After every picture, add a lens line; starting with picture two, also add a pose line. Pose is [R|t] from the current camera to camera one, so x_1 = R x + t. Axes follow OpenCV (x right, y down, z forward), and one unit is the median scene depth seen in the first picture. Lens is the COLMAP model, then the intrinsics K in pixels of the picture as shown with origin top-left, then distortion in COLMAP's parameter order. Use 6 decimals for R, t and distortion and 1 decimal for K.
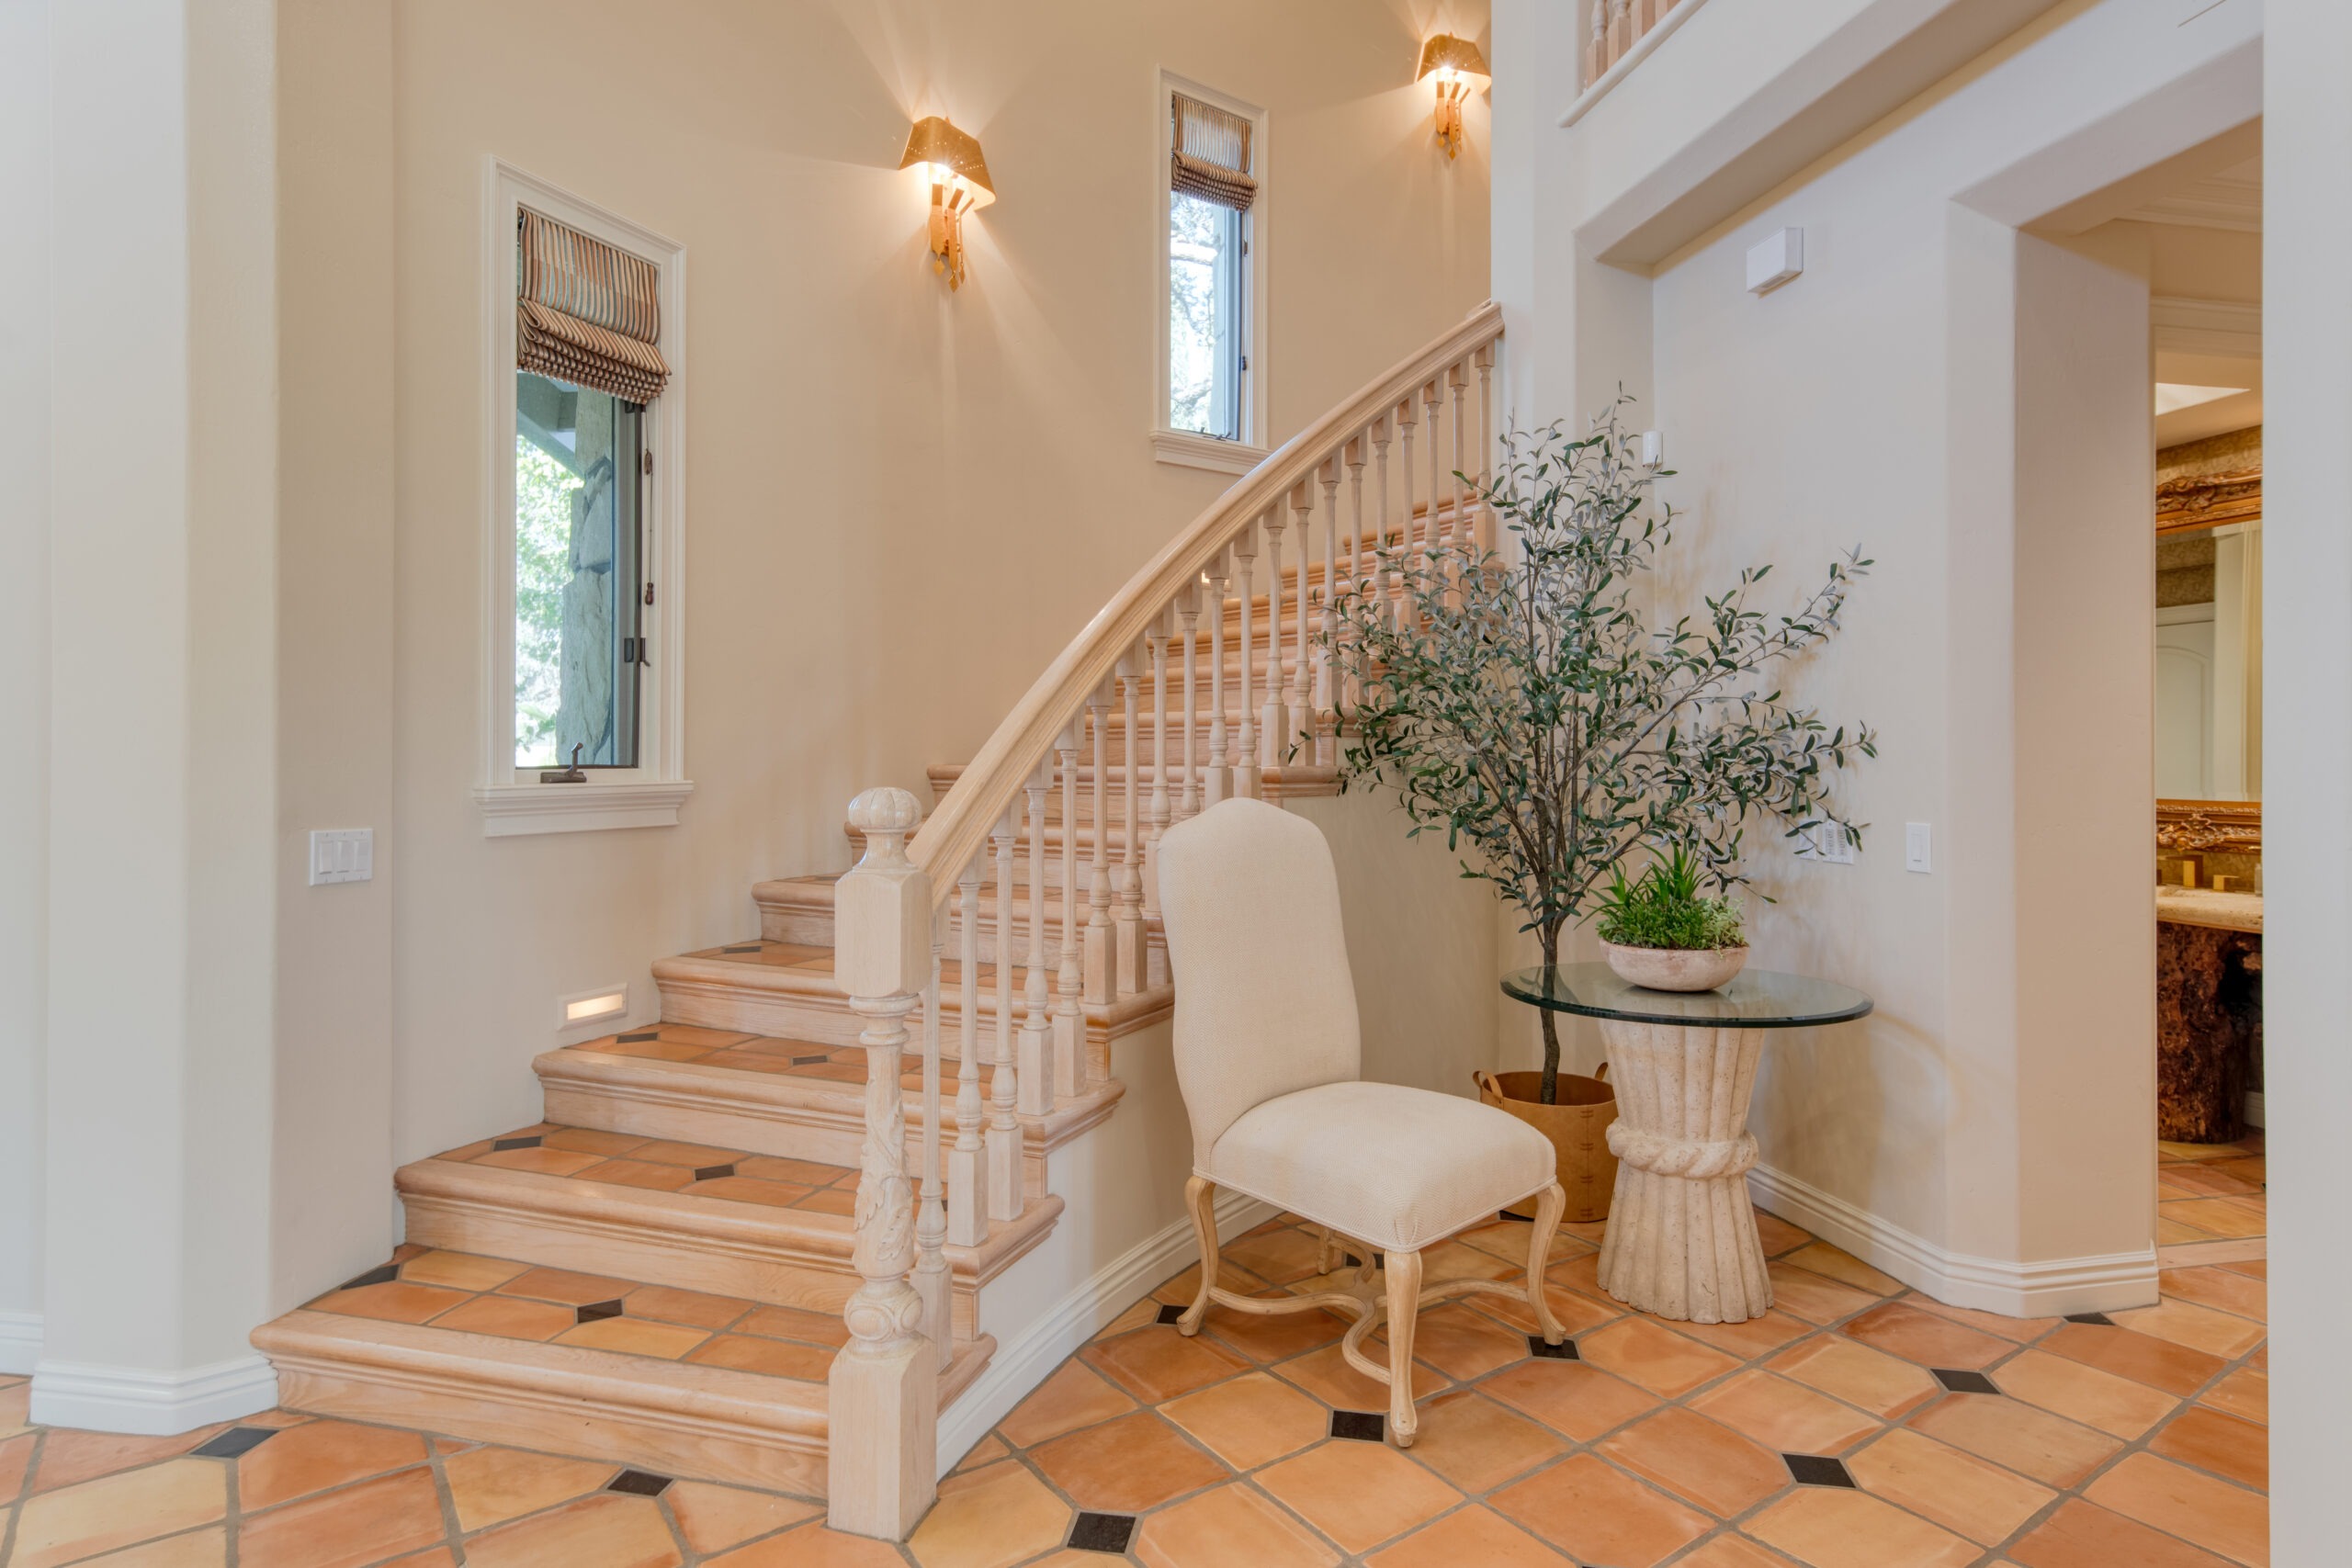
lens RADIAL K [[1256.2, 0, 1181.9], [0, 1256.2, 772.7], [0, 0, 1]] dist [0.003389, 0.000980]
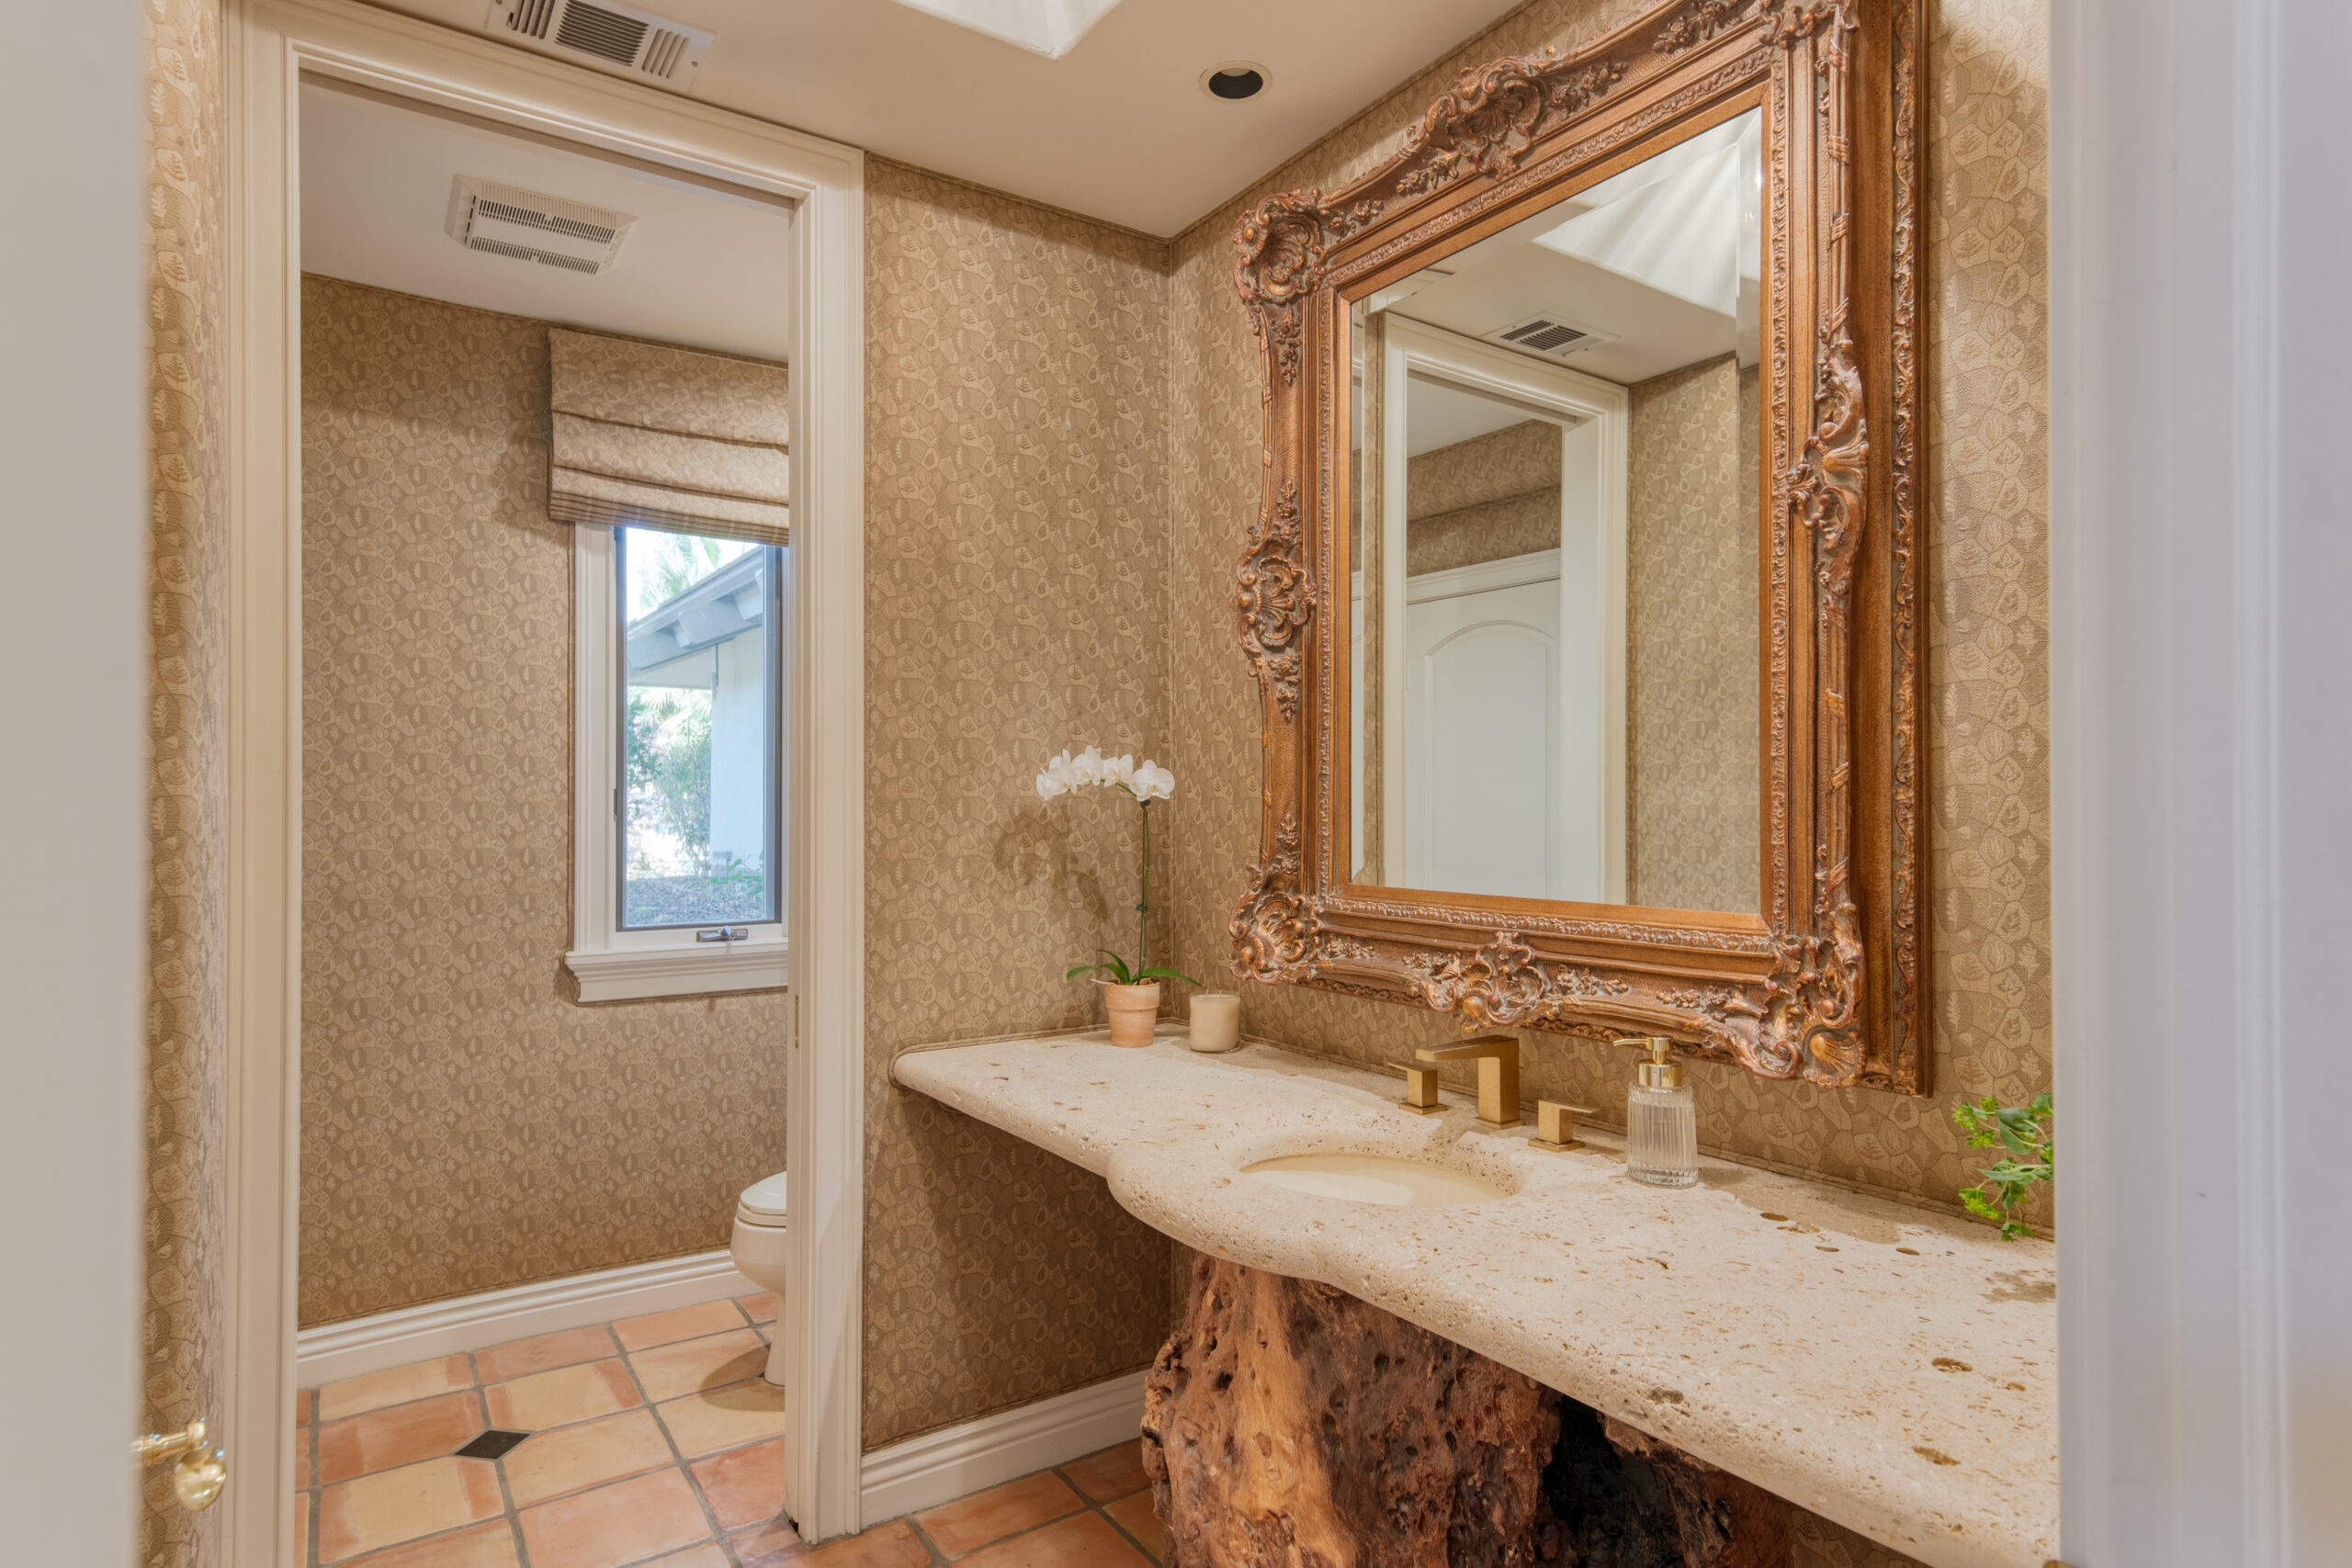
lens RADIAL K [[1256.2, 0, 1172.9], [0, 1256.2, 794.1], [0, 0, 1]] dist [0.003389, 0.000980]
pose [[0.930335, 0.007347, 0.366638, 0.578417], [-0.003430, 0.999930, -0.011335, -0.005786], [-0.366695, 0.009288, 0.930295, 0.688965]]
